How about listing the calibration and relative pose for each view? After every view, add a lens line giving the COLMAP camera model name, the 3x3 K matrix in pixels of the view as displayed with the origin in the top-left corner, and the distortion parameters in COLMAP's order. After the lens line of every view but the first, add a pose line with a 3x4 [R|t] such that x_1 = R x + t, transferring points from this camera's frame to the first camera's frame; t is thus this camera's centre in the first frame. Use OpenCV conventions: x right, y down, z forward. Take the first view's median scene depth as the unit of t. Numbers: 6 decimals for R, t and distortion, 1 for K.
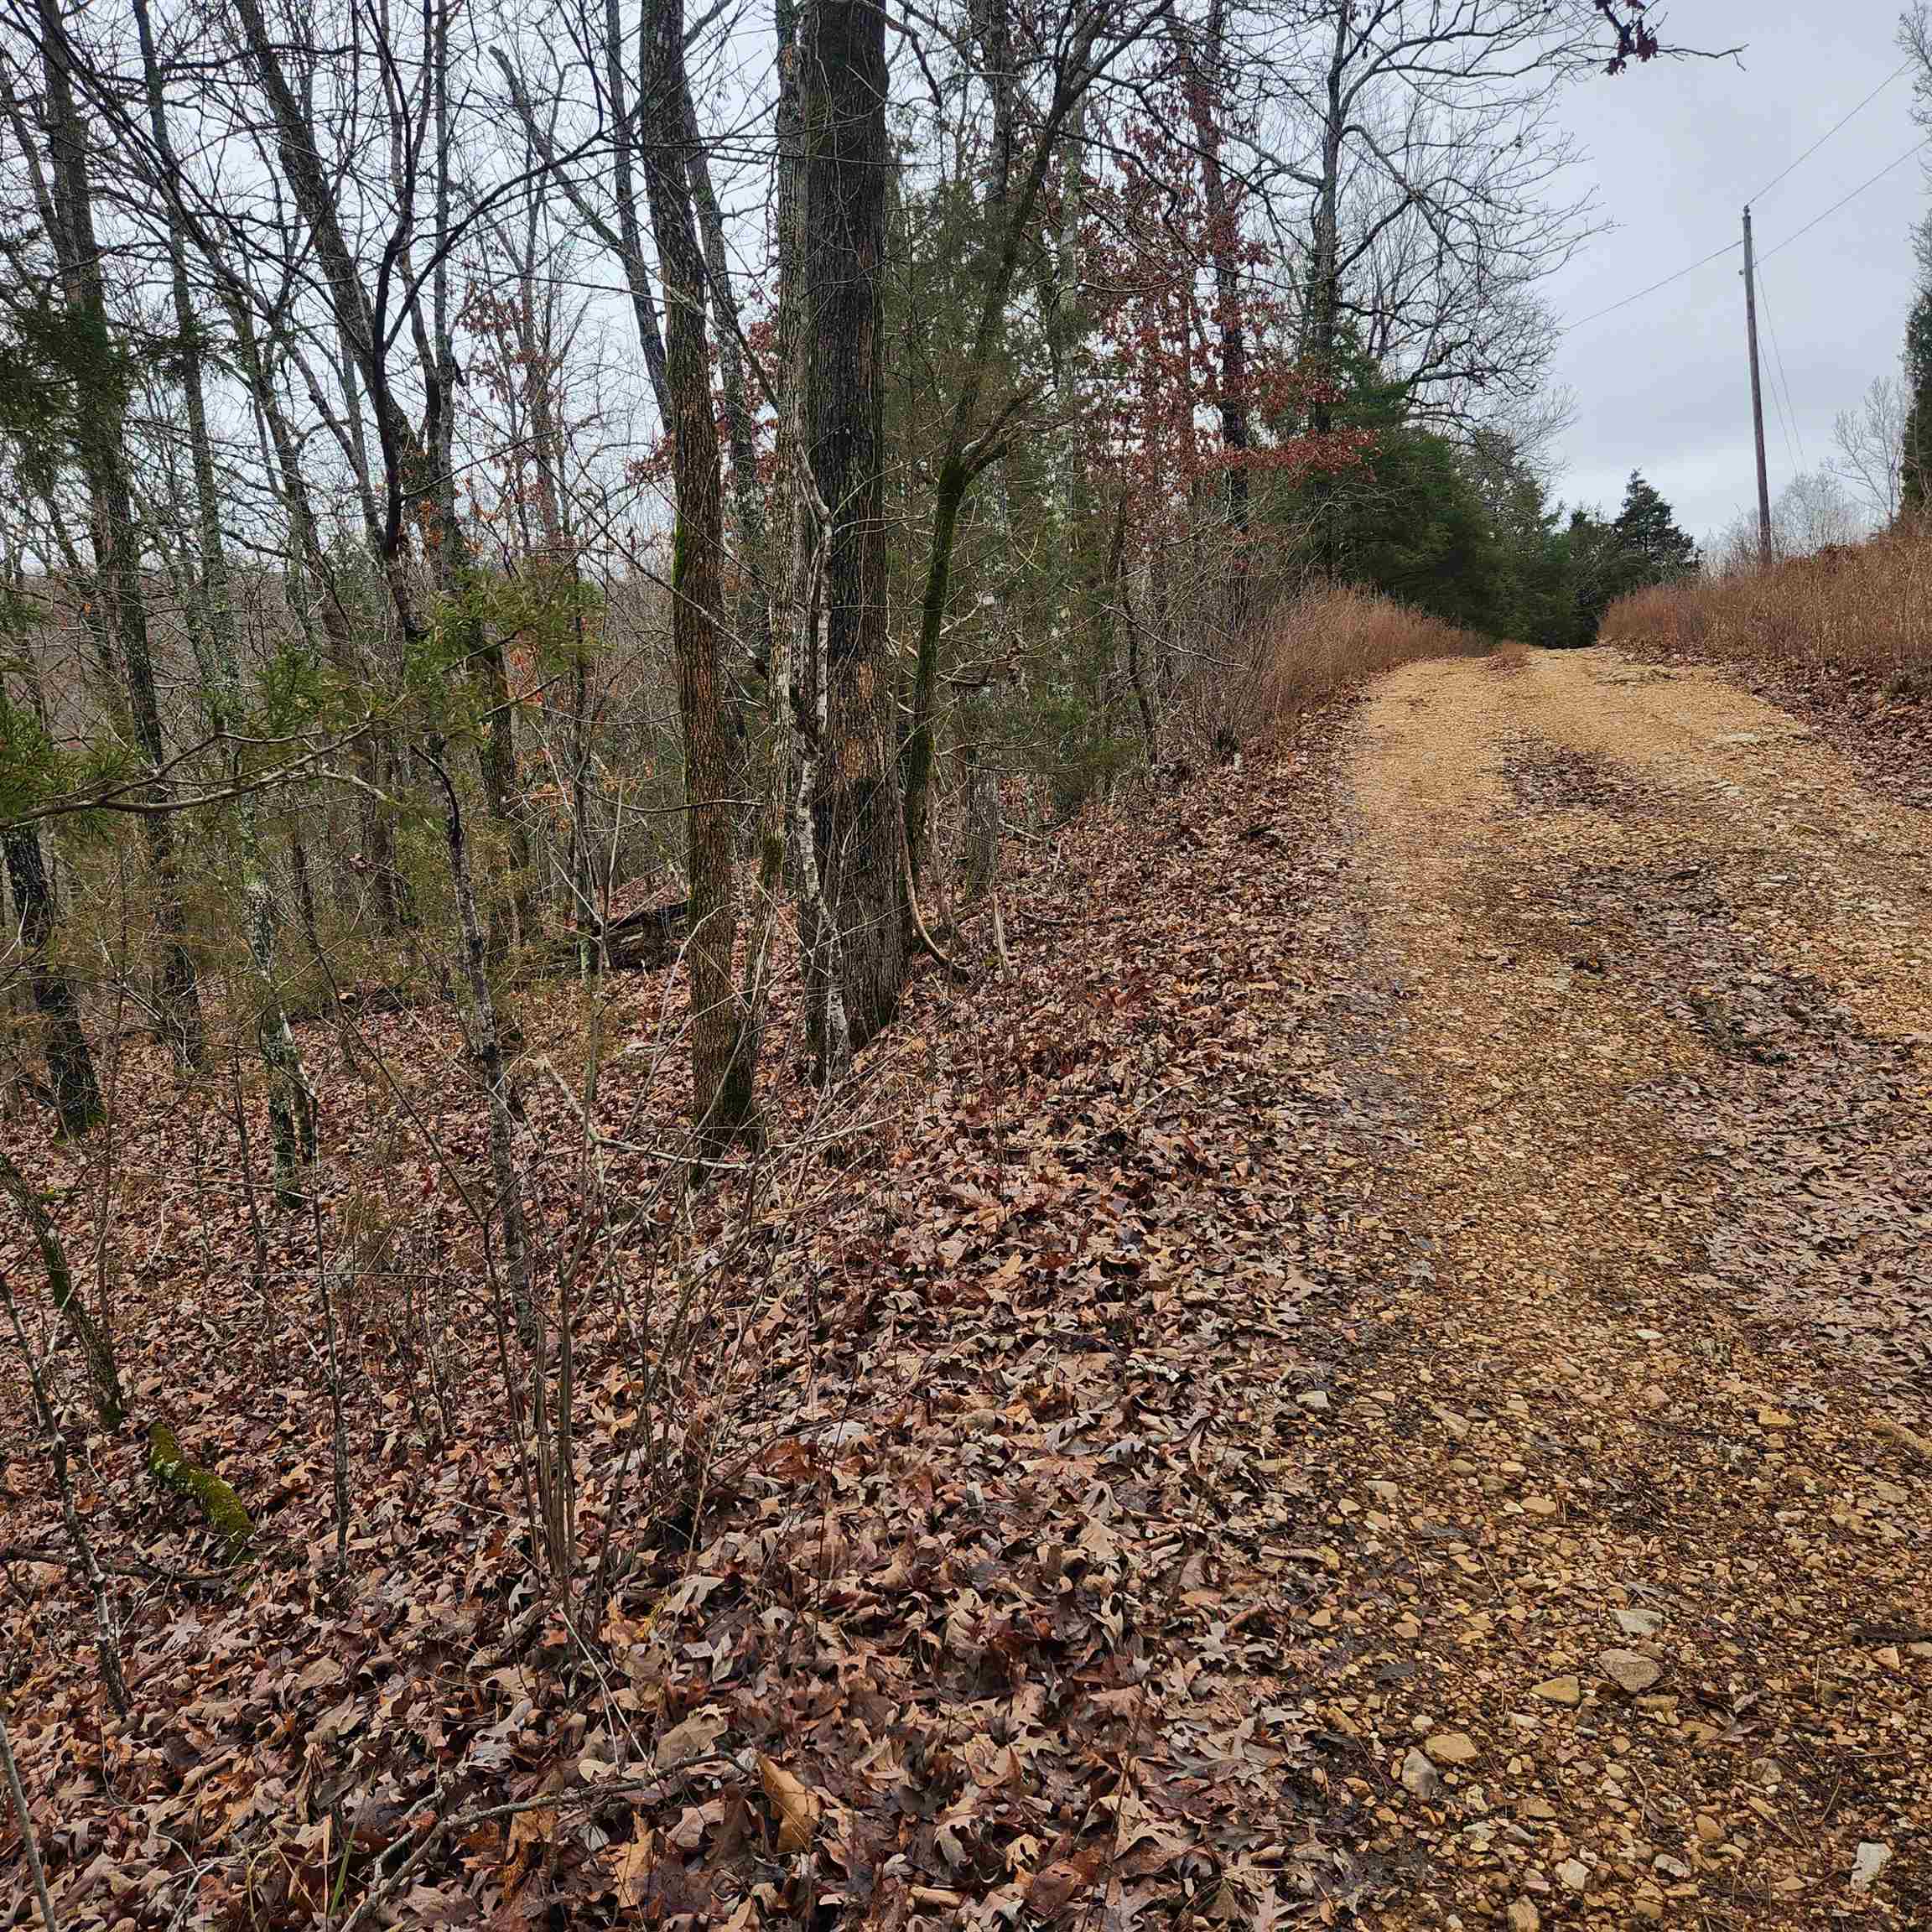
lens RADIAL K [[1728.8, 0, 888.9], [0, 1728.8, 1033.7], [0, 0, 1]] dist [0.088599, -0.093033]
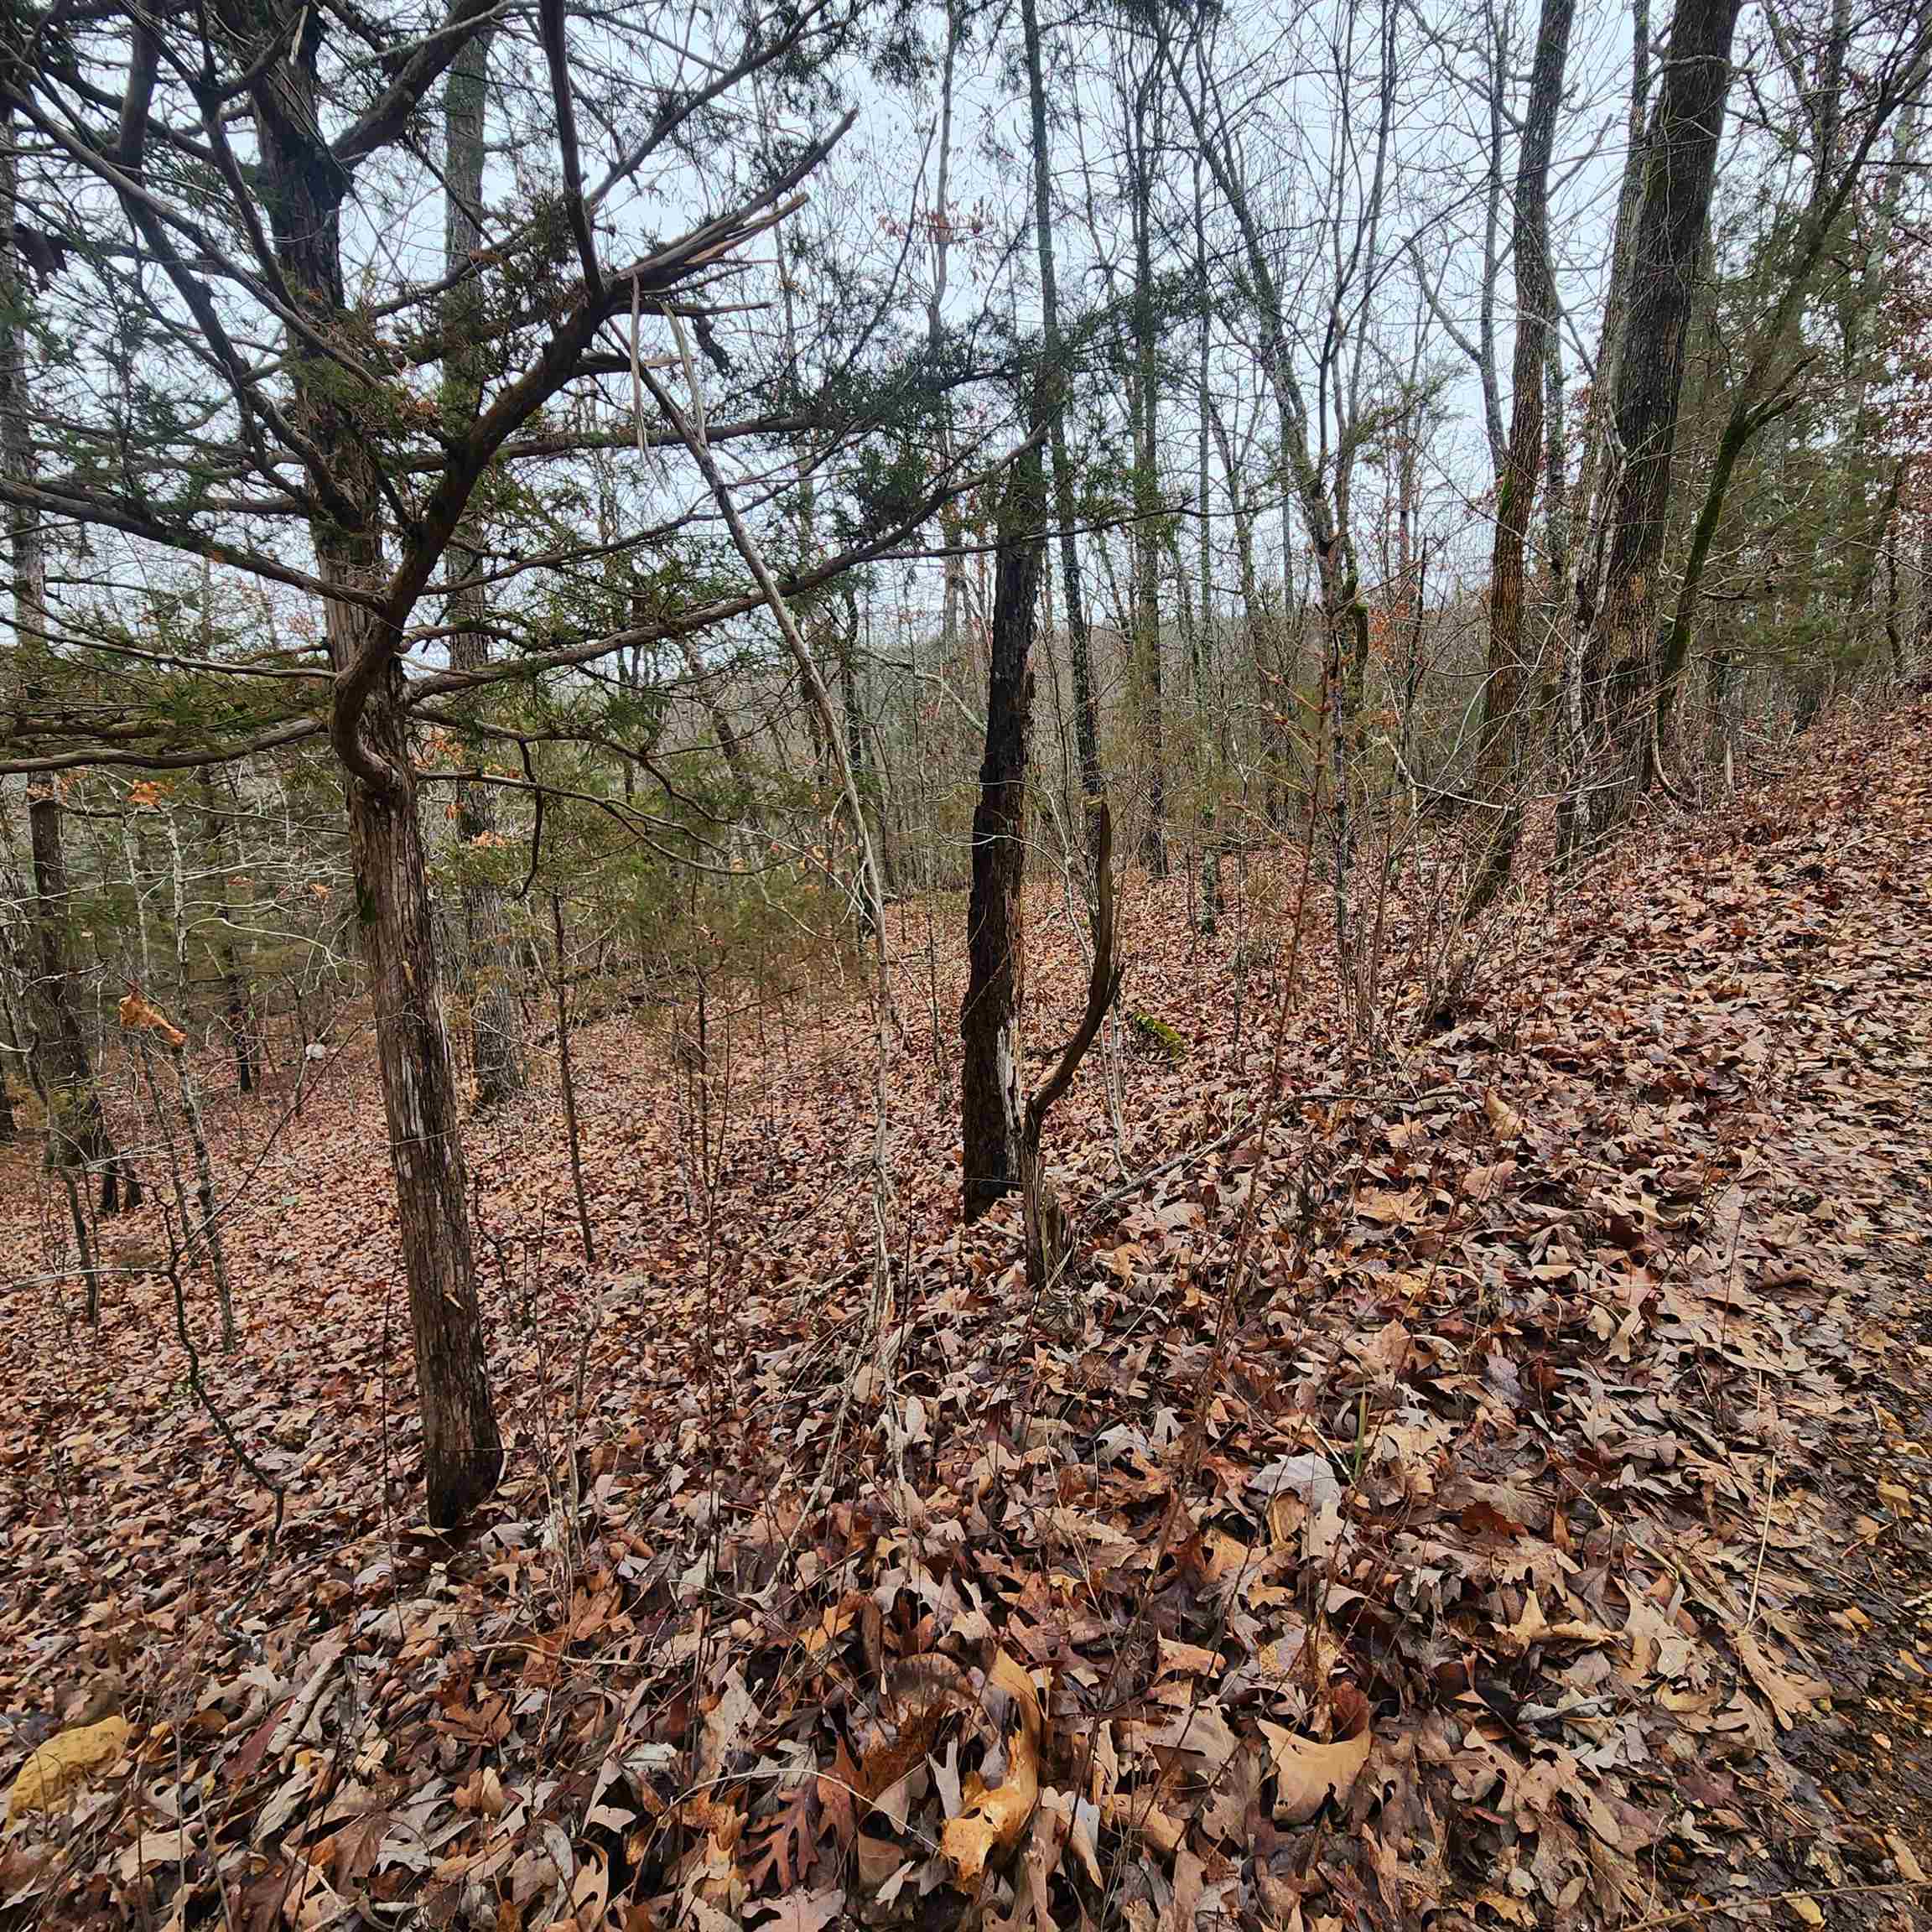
lens RADIAL K [[1037.5, 0, 957.4], [0, 1037.5, 968.9], [0, 0, 1]] dist [0.008710, -0.002883]
pose [[0.841648, 0.115692, -0.527488, 0.008368], [-0.070766, 0.991987, 0.104656, 0.142862], [0.535369, -0.050756, 0.843092, -0.078127]]
